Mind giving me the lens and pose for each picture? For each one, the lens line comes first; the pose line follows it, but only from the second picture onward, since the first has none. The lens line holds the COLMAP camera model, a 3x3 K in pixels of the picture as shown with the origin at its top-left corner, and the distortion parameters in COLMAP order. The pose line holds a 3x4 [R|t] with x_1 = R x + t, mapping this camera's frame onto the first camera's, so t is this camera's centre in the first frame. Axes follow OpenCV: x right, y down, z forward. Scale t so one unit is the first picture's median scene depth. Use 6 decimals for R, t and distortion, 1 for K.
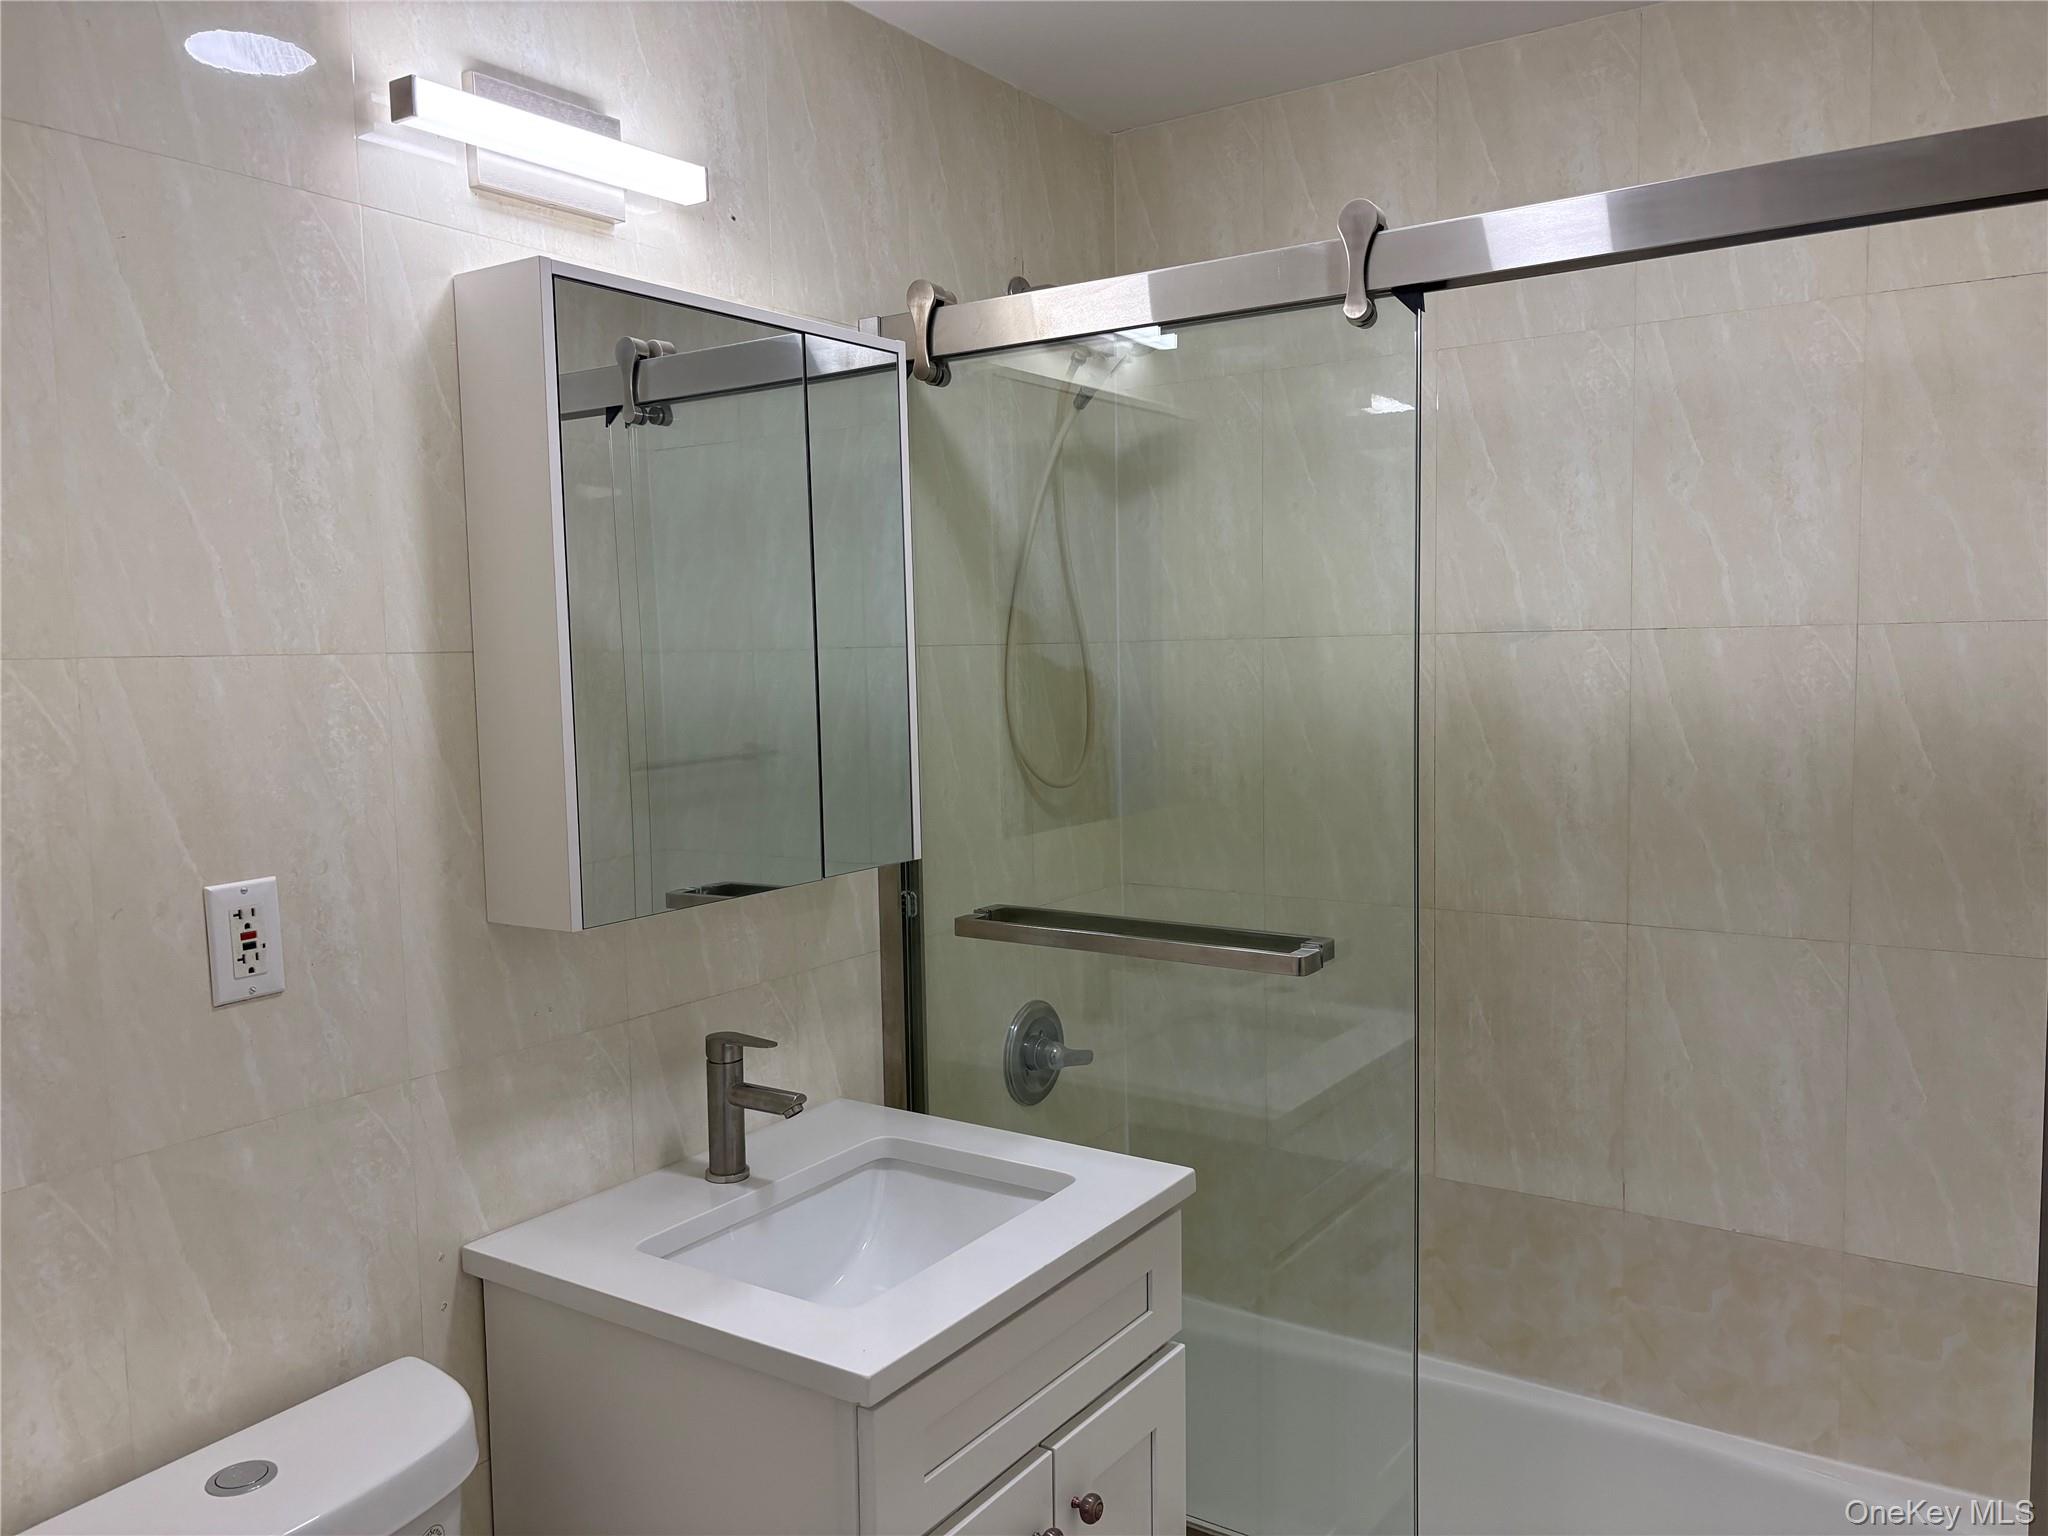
lens RADIAL K [[1555.5, 0, 1024.0], [0, 1555.5, 768.0], [0, 0, 1]] dist [0.013463, 0.000324]
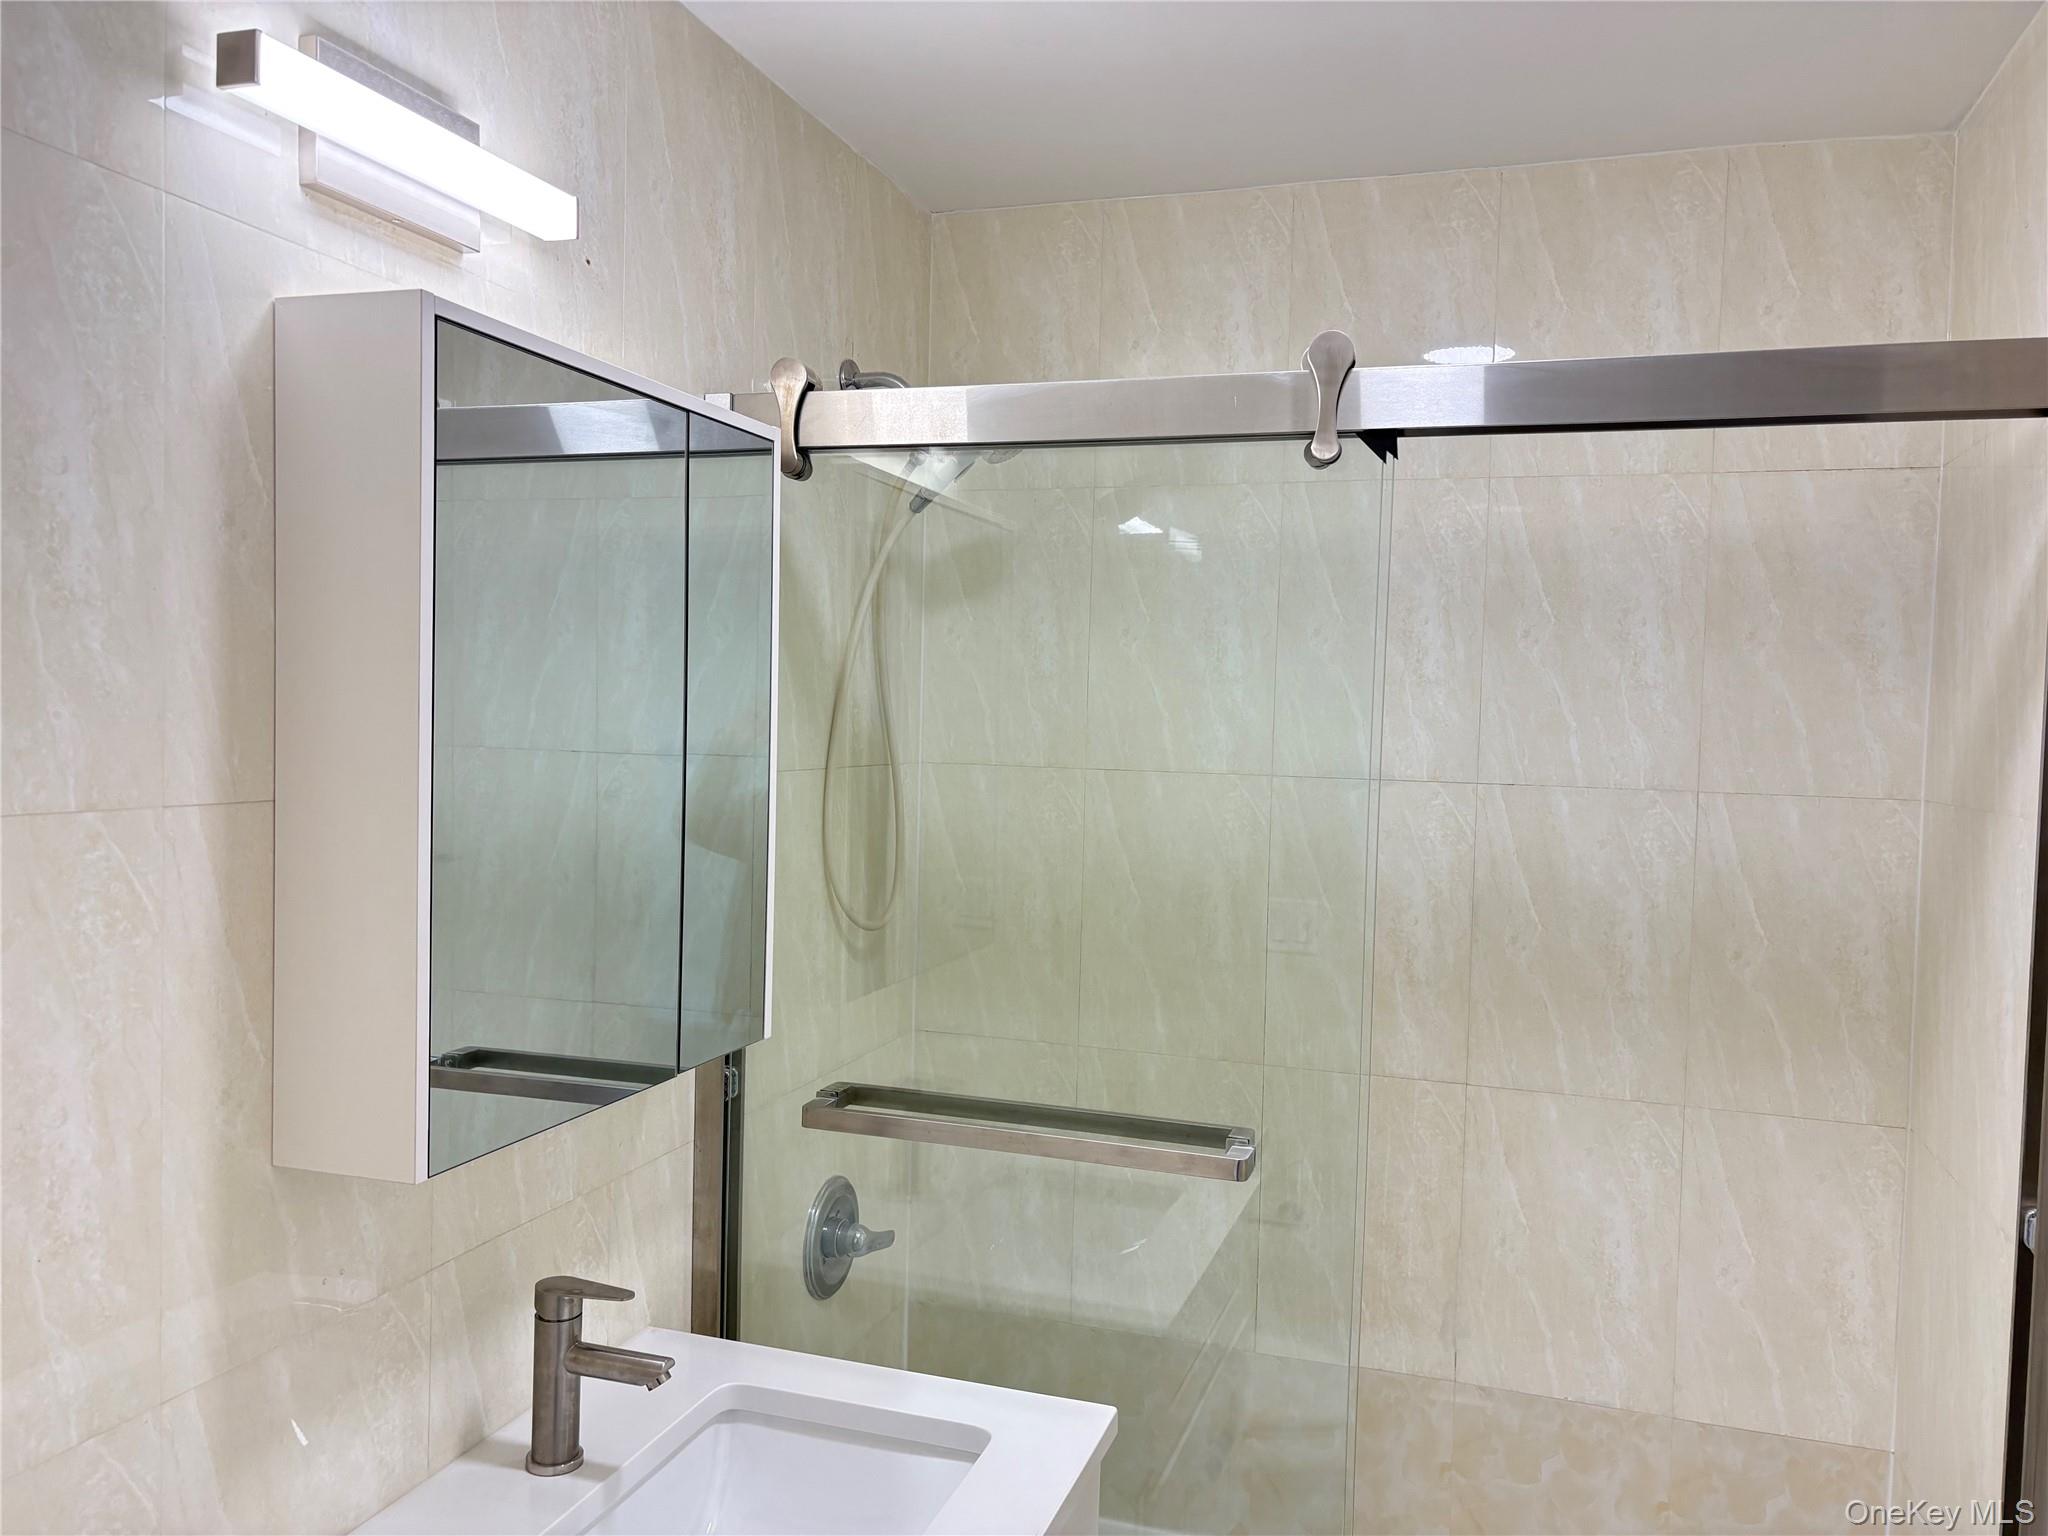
lens RADIAL K [[1555.5, 0, 1024.0], [0, 1555.5, 768.0], [0, 0, 1]] dist [0.013463, 0.000324]
pose [[0.959488, 0.035283, 0.279531, -0.190167], [-0.023681, 0.998716, -0.044775, -0.056843], [-0.280752, 0.036341, 0.959092, 0.162898]]
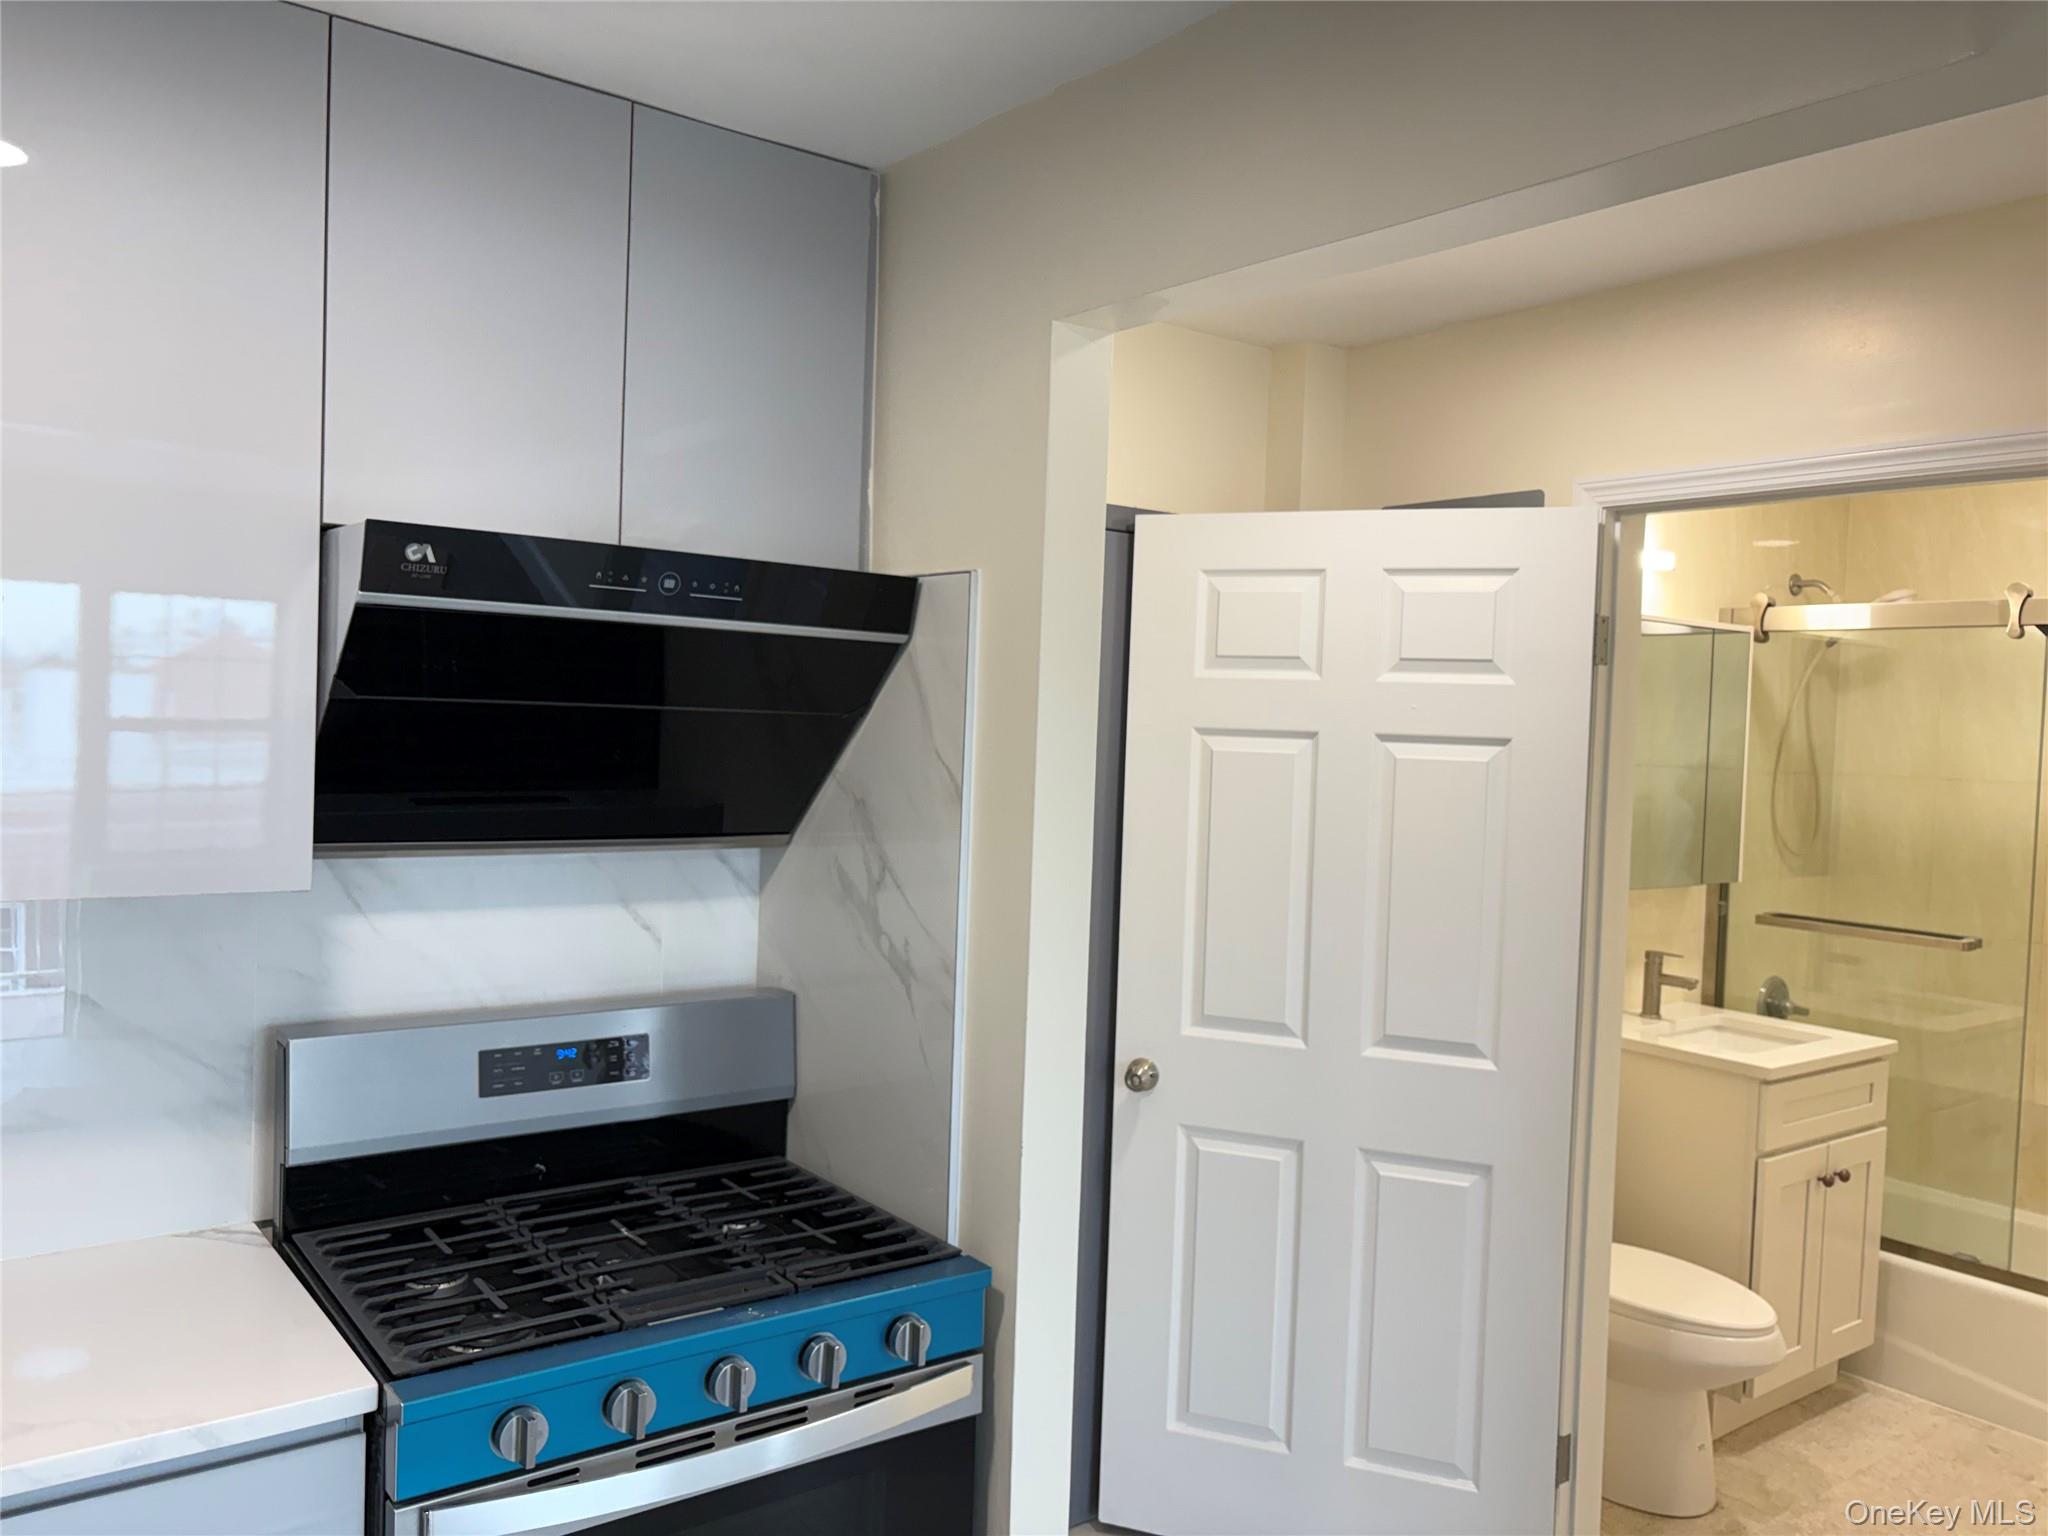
lens RADIAL K [[1555.5, 0, 1024.0], [0, 1555.5, 768.0], [0, 0, 1]] dist [0.013463, 0.000324]
pose [[0.945947, 0.065380, -0.317662, -0.335959], [-0.081732, 0.995914, -0.038411, 0.071033], [0.313853, 0.062298, 0.947426, -1.283605]]
